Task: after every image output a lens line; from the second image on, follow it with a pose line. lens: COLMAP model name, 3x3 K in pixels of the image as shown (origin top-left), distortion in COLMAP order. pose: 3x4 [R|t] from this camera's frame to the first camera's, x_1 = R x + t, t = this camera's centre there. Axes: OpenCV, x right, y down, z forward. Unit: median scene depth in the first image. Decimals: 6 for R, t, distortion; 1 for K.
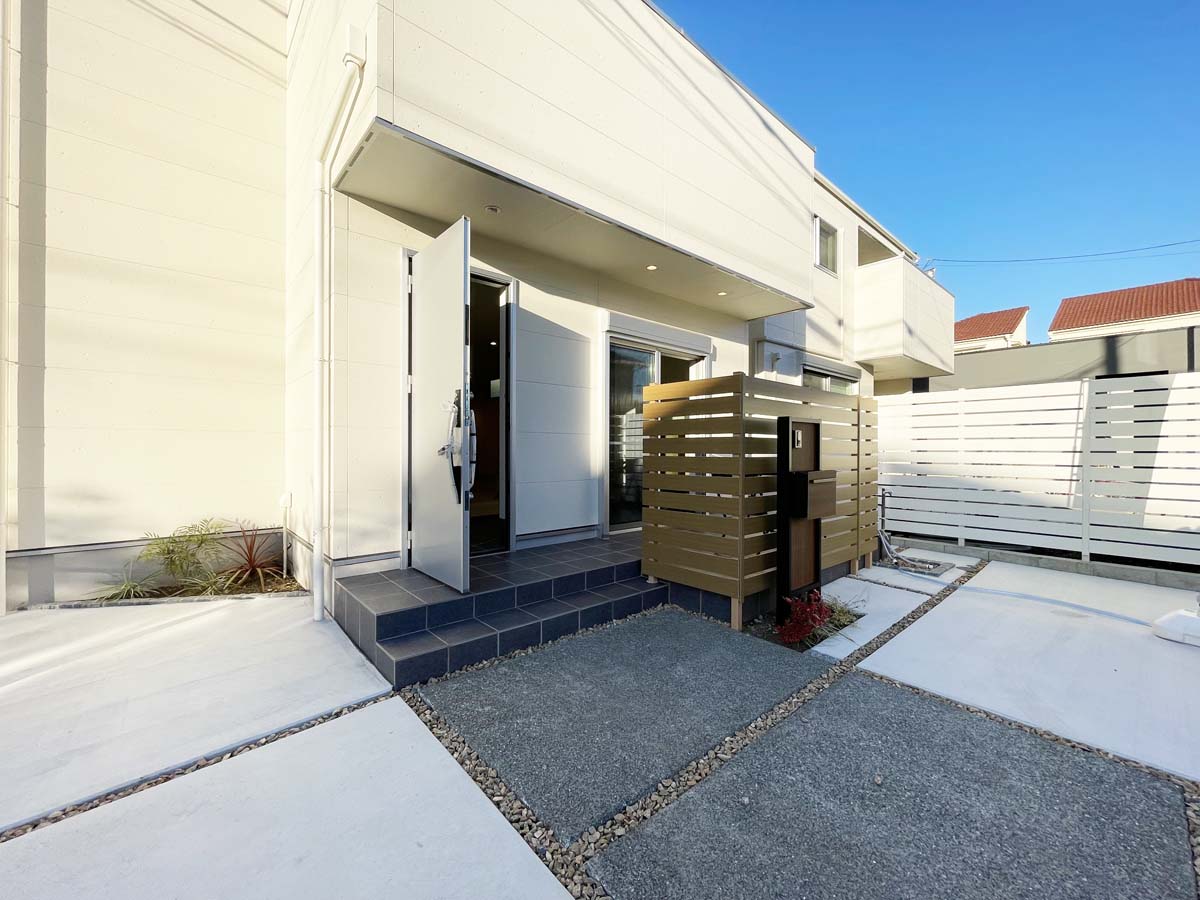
lens RADIAL K [[485.8, 0, 600.0], [0, 485.8, 449.6], [0, 0, 1]] dist [-0.004031, 0.000344]
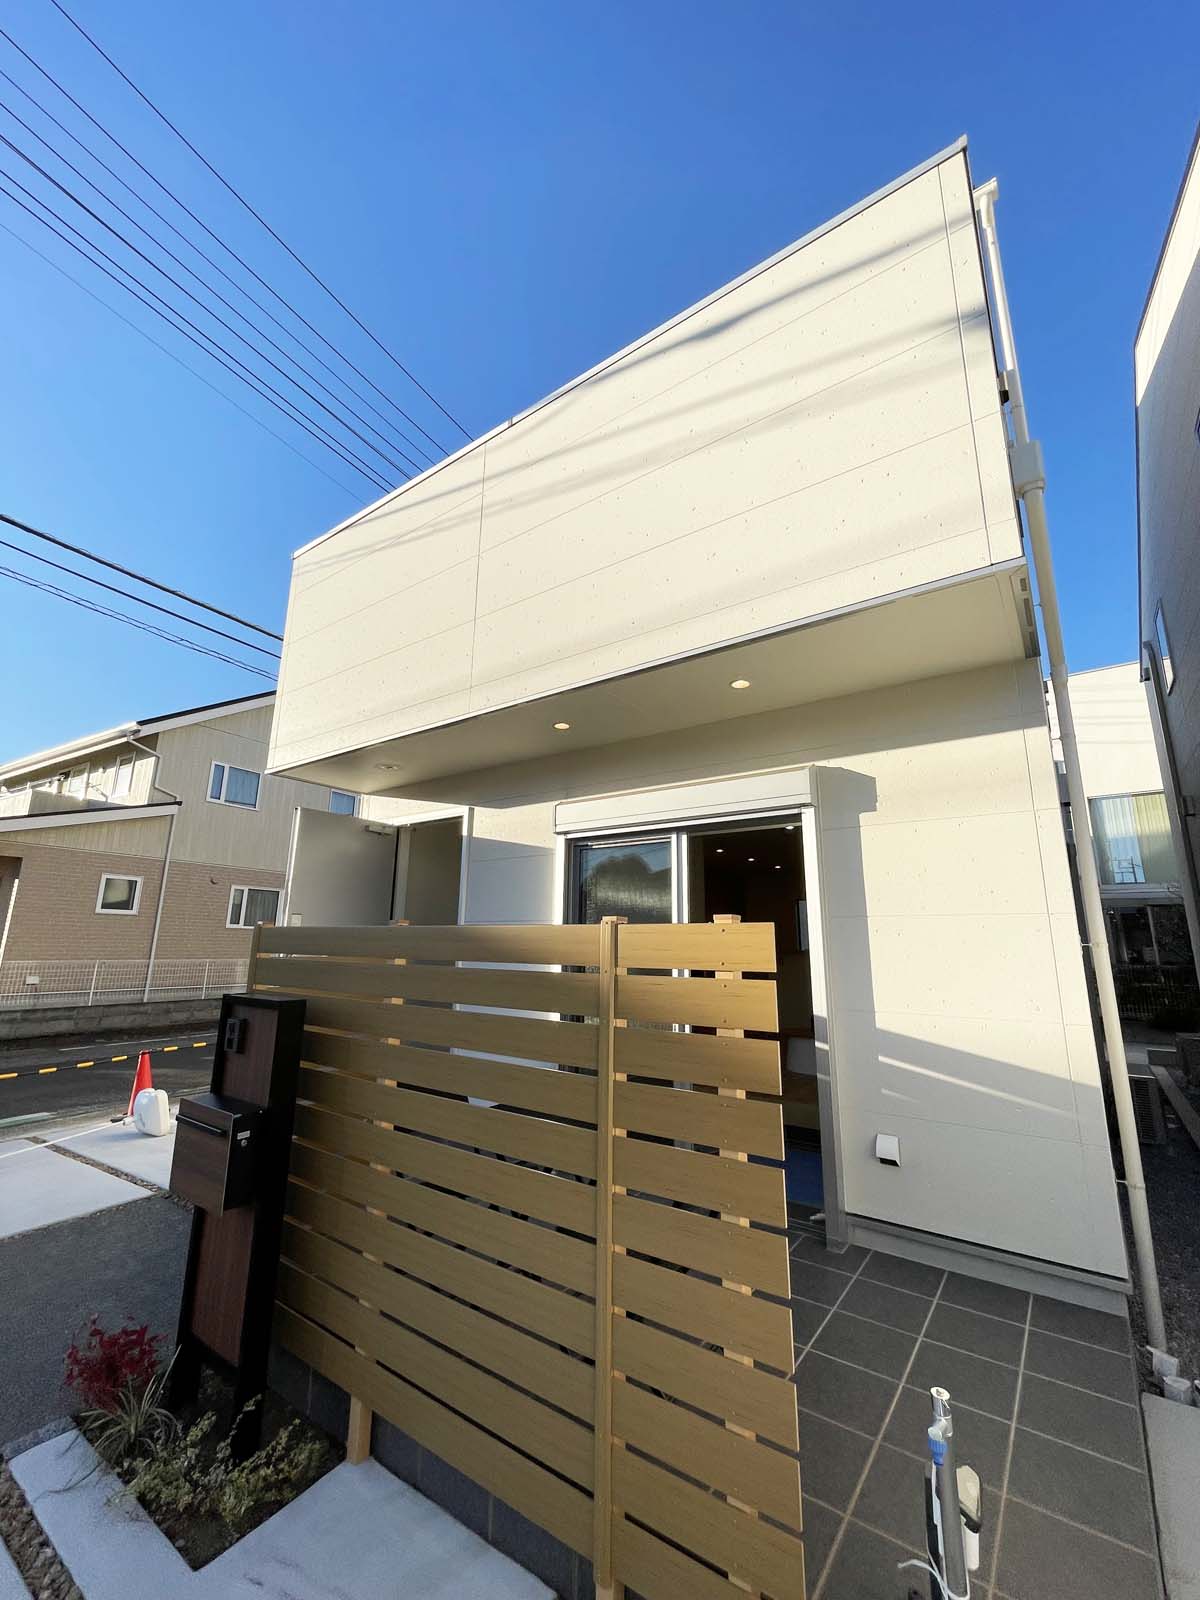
lens RADIAL K [[647.7, 0, 600.0], [0, 647.7, 800.0], [0, 0, 1]] dist [-0.004031, 0.000344]
pose [[0.219618, -0.213619, -0.951911, 1.154669], [-0.011712, 0.975085, -0.221522, -0.118349], [0.975516, 0.059799, 0.211645, 1.114460]]
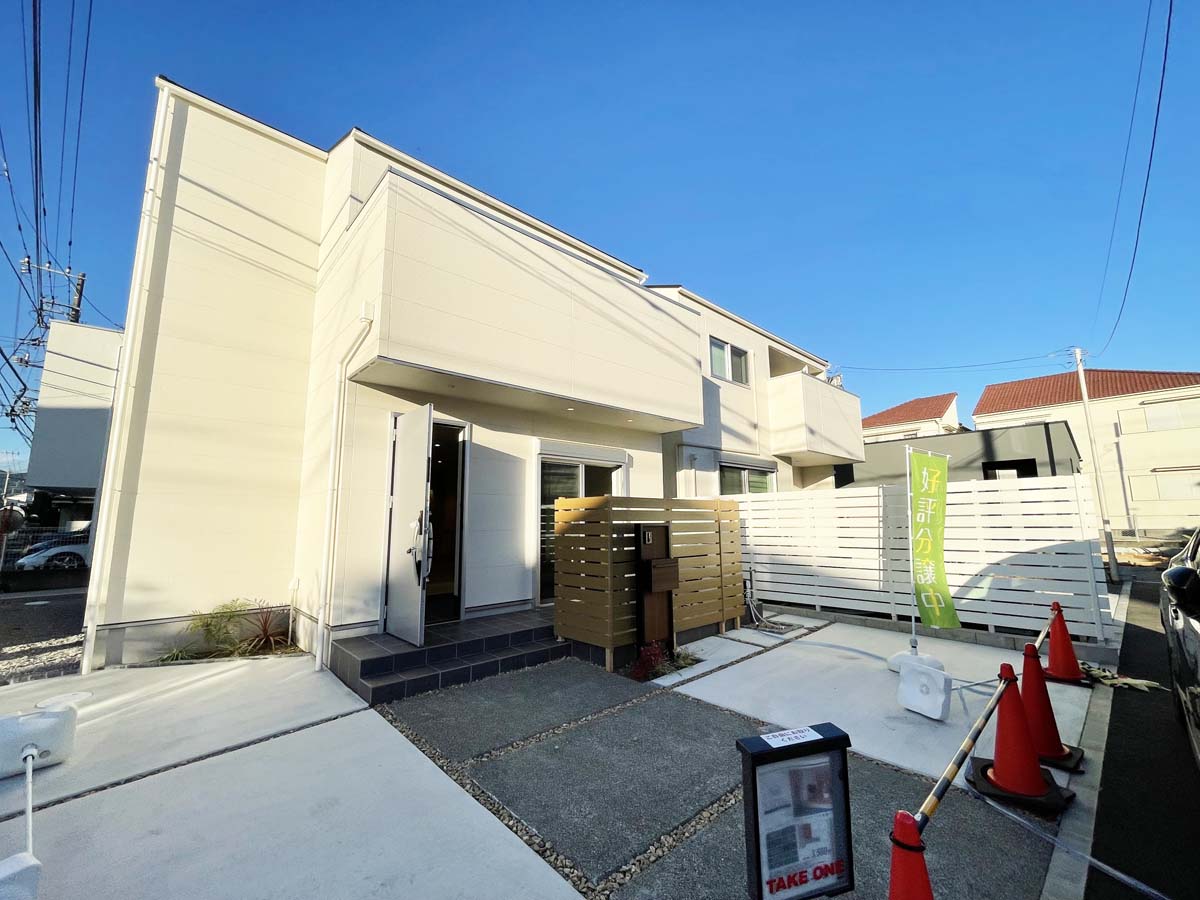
lens RADIAL K [[484.5, 0, 600.0], [0, 484.5, 450.0], [0, 0, 1]] dist [-0.001380, -0.000073]
pose [[0.999611, -0.010158, 0.025963, 0.198095], [0.013908, 0.988795, -0.148628, -0.062185], [-0.024163, 0.148931, 0.988552, -0.475323]]
